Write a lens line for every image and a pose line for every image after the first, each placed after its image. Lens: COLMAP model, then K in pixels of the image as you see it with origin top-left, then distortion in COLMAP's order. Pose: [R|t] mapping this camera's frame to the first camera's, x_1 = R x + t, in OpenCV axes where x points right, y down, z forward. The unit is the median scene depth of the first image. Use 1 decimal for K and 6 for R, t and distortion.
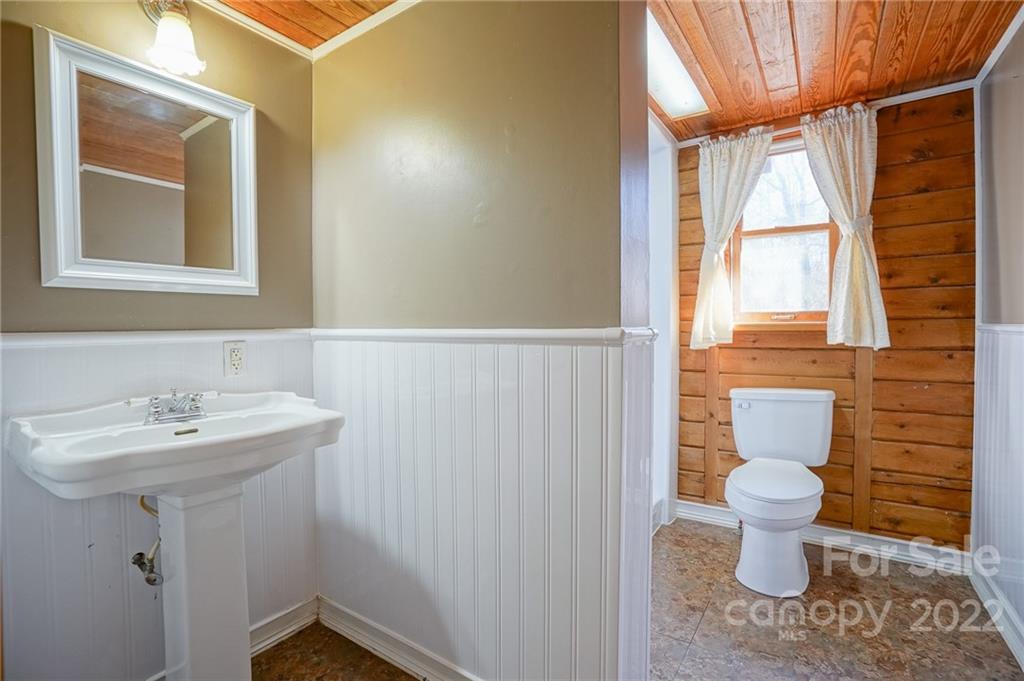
lens RADIAL K [[473.3, 0, 507.0], [0, 473.3, 339.2], [0, 0, 1]] dist [-0.047509, 0.012338]
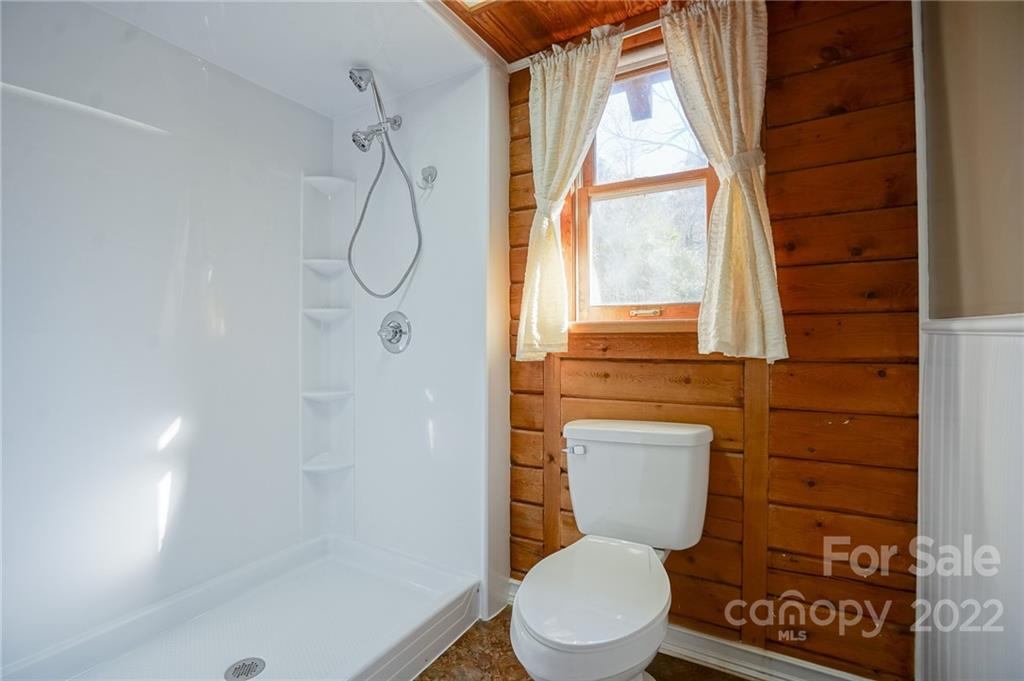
lens RADIAL K [[473.3, 0, 509.2], [0, 473.3, 340.3], [0, 0, 1]] dist [-0.047509, 0.012338]
pose [[0.997439, 0.002445, 0.071475, 0.385635], [-0.001188, 0.999844, -0.017622, 0.003981], [-0.071506, 0.017492, 0.997287, 0.377893]]
